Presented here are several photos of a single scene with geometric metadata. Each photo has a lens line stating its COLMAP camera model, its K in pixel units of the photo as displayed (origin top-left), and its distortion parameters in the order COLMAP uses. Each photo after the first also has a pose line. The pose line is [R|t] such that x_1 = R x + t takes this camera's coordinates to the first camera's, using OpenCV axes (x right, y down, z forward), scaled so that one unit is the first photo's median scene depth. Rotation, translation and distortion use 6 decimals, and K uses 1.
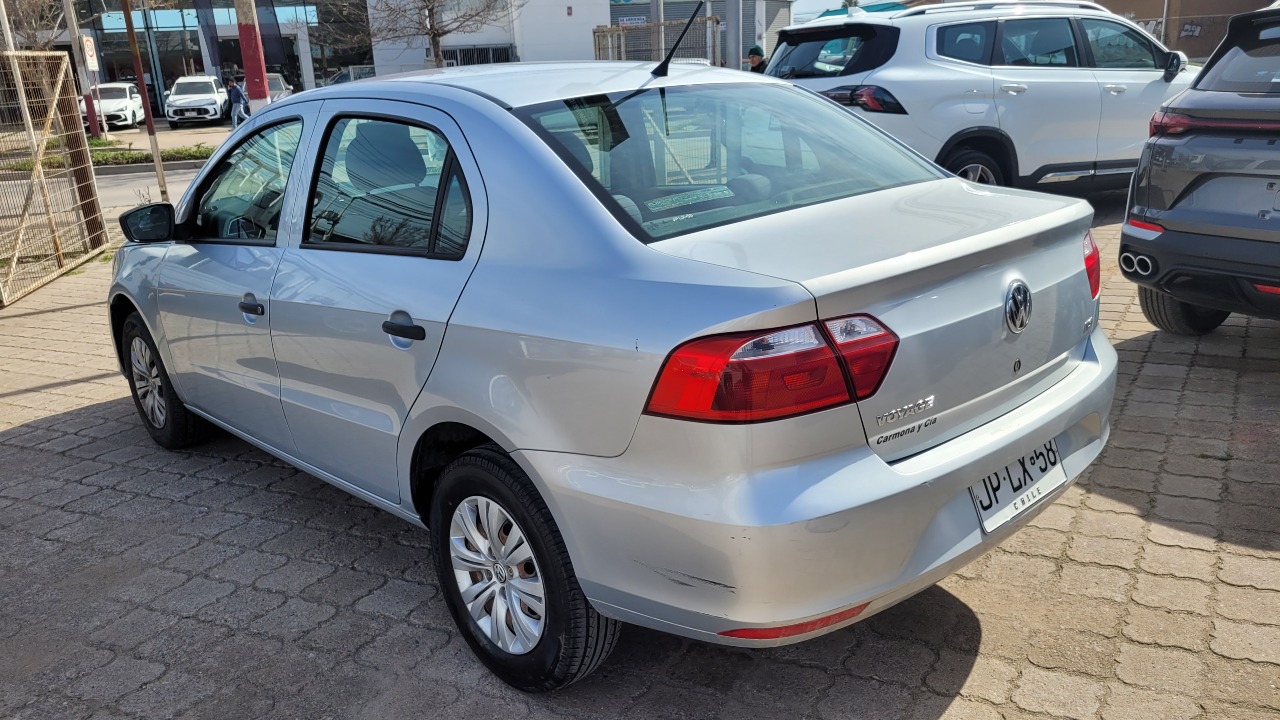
lens RADIAL K [[972.3, 0, 646.1], [0, 972.3, 361.1], [0, 0, 1]] dist [0.033030, -0.022138]
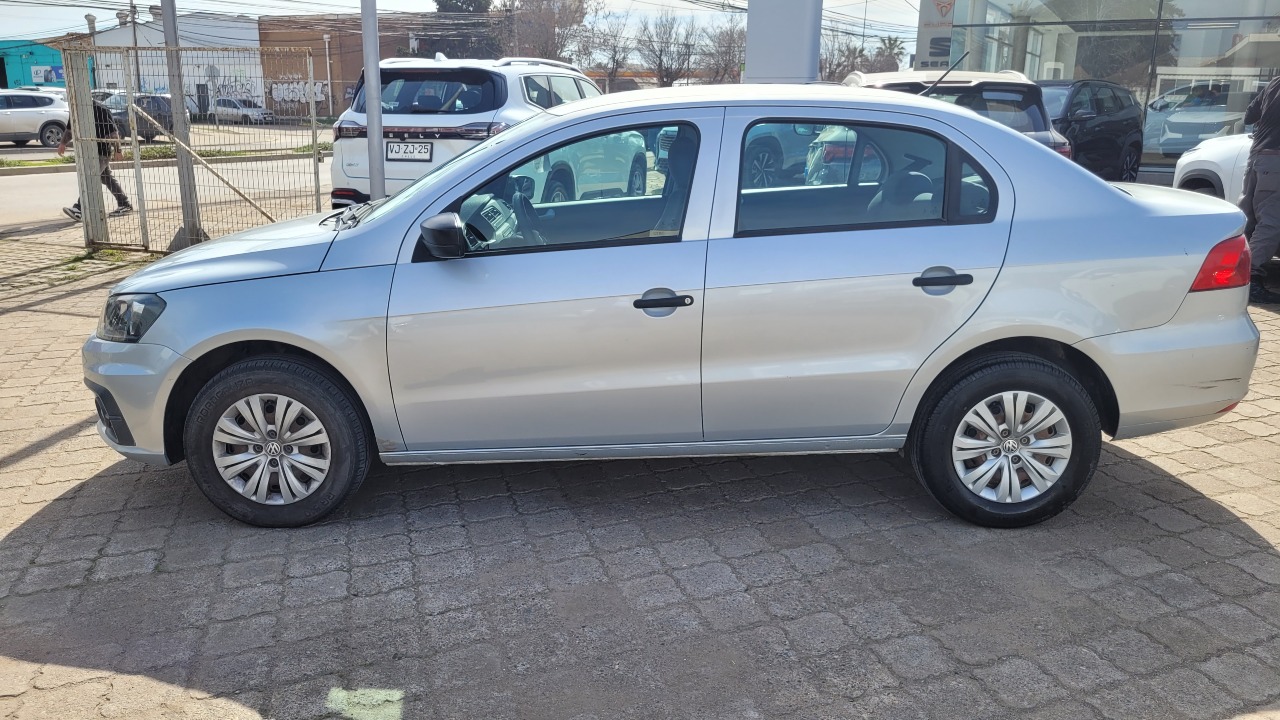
lens RADIAL K [[972.3, 0, 638.3], [0, 972.3, 350.4], [0, 0, 1]] dist [0.033030, -0.022138]
pose [[0.673362, -0.126582, 0.728396, -1.155639], [0.171532, 0.985098, 0.012621, -0.020858], [-0.719139, 0.116445, 0.685040, 0.310948]]
